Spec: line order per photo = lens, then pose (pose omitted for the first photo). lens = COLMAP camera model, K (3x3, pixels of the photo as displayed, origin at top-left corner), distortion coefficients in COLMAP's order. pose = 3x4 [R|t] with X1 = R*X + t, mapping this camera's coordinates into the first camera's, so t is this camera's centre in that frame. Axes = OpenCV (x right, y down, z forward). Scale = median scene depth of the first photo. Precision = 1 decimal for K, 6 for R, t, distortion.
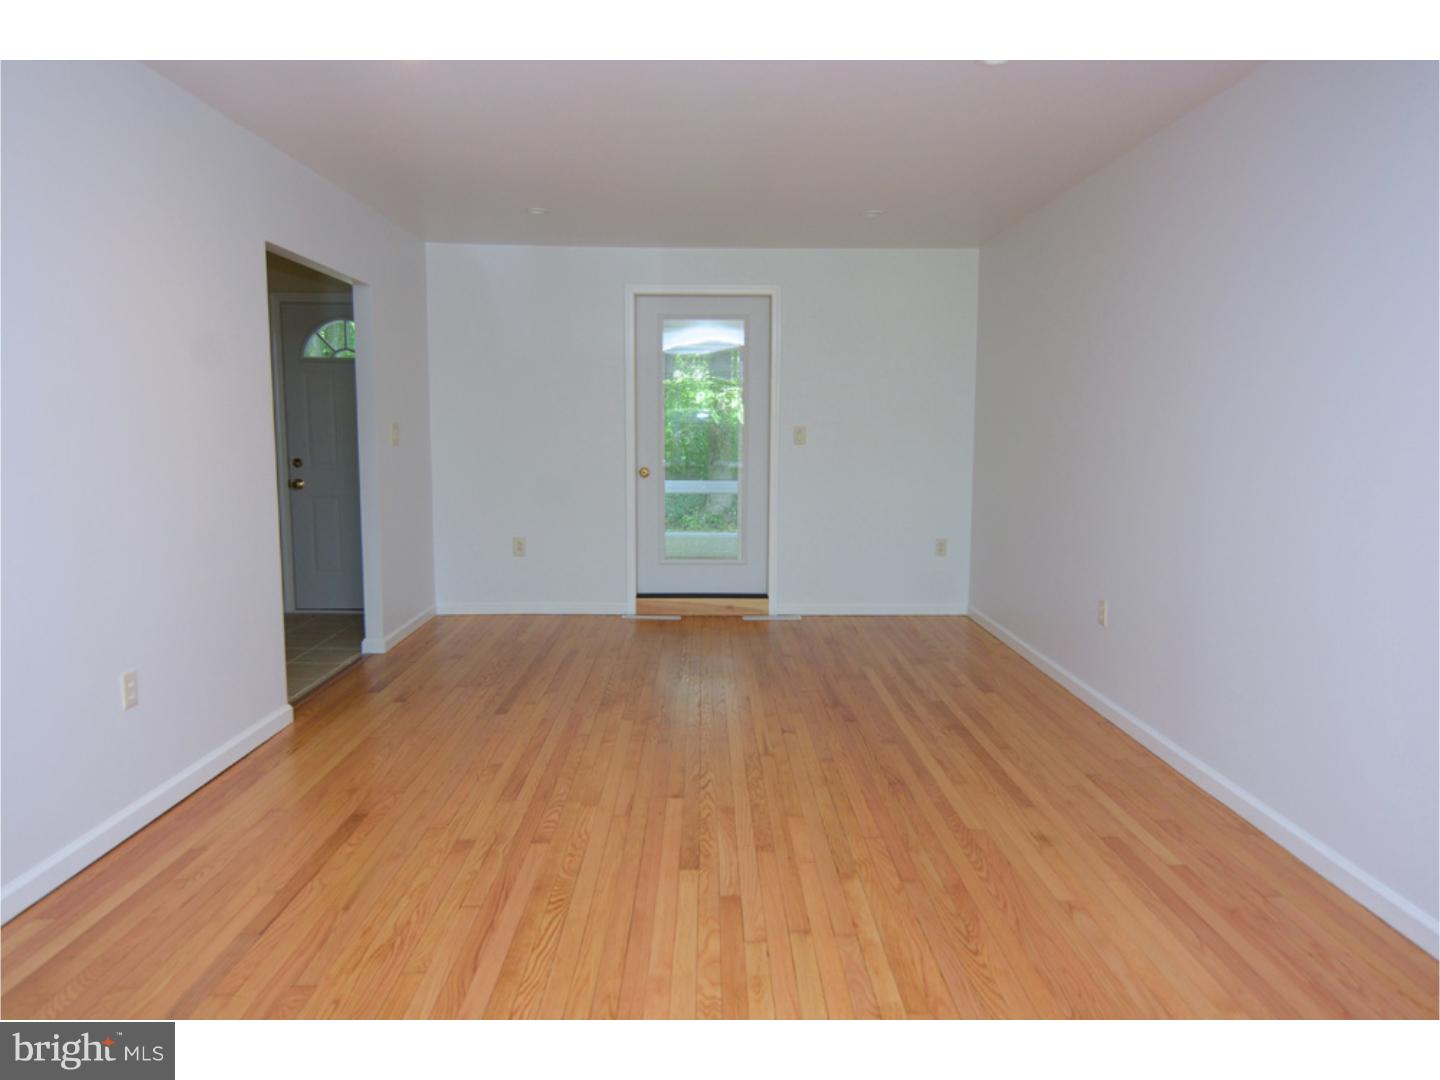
lens RADIAL K [[974.8, 0, 719.8], [0, 974.8, 540.1], [0, 0, 1]] dist [0.000399, 0.001883]
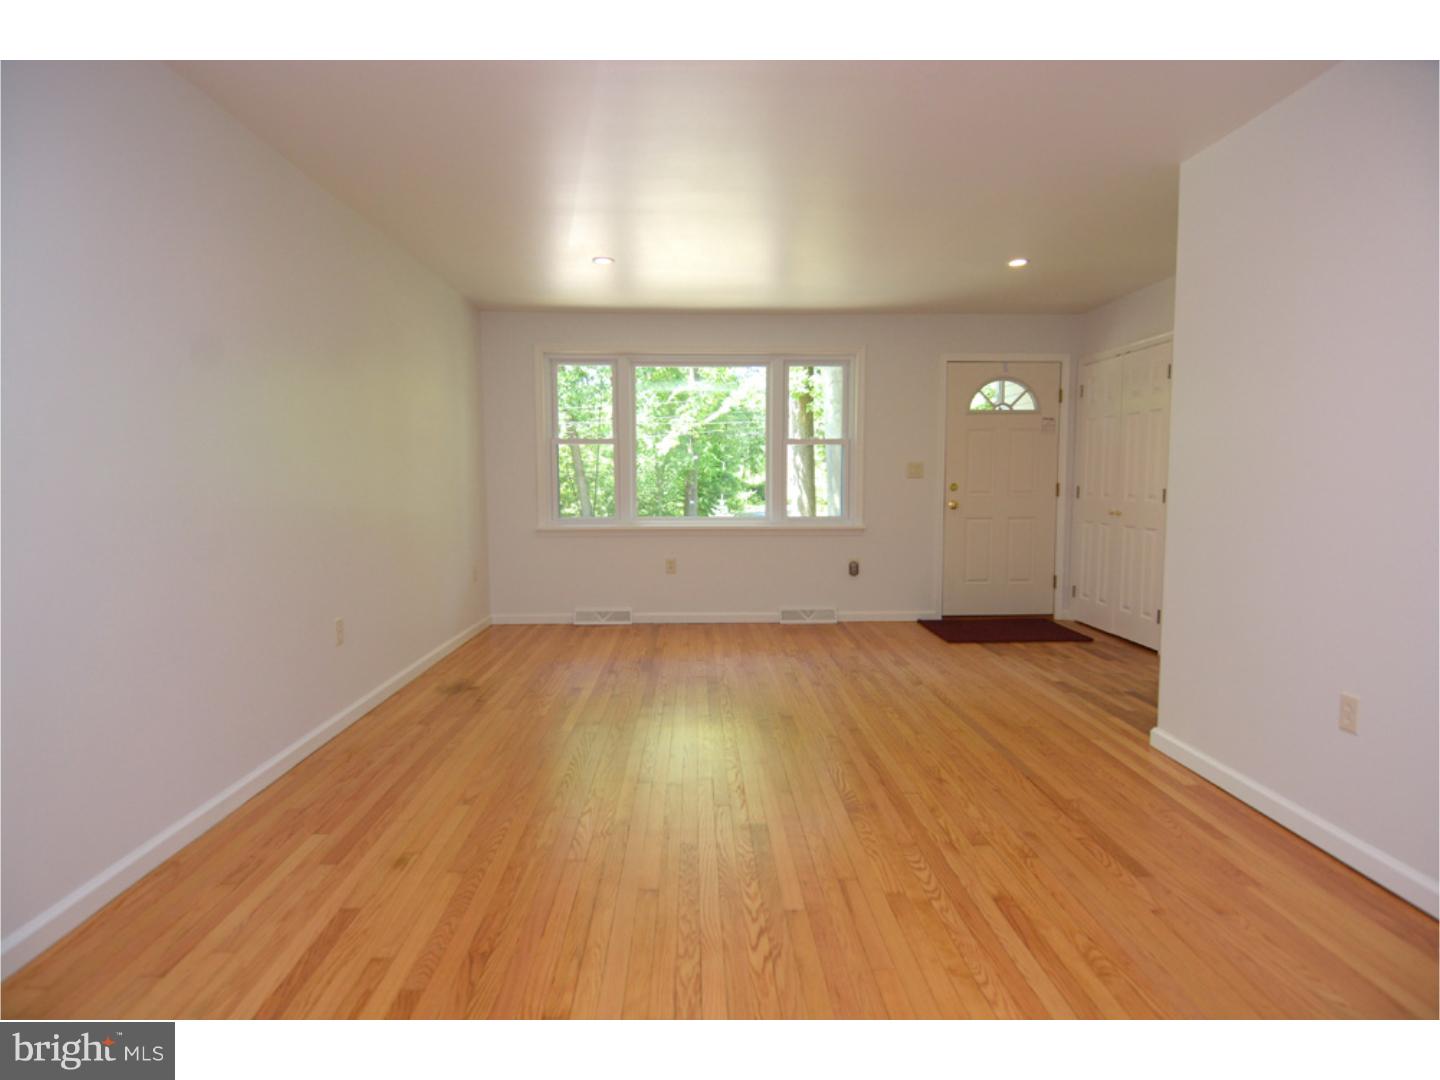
lens RADIAL K [[763.7, 0, 717.3], [0, 763.7, 532.7], [0, 0, 1]] dist [-0.005490, -0.009775]
pose [[-0.999874, -0.002360, -0.015725, 0.029270], [-0.005274, 0.982166, 0.187940, -0.157814], [0.015001, 0.187999, -0.982055, 1.679948]]
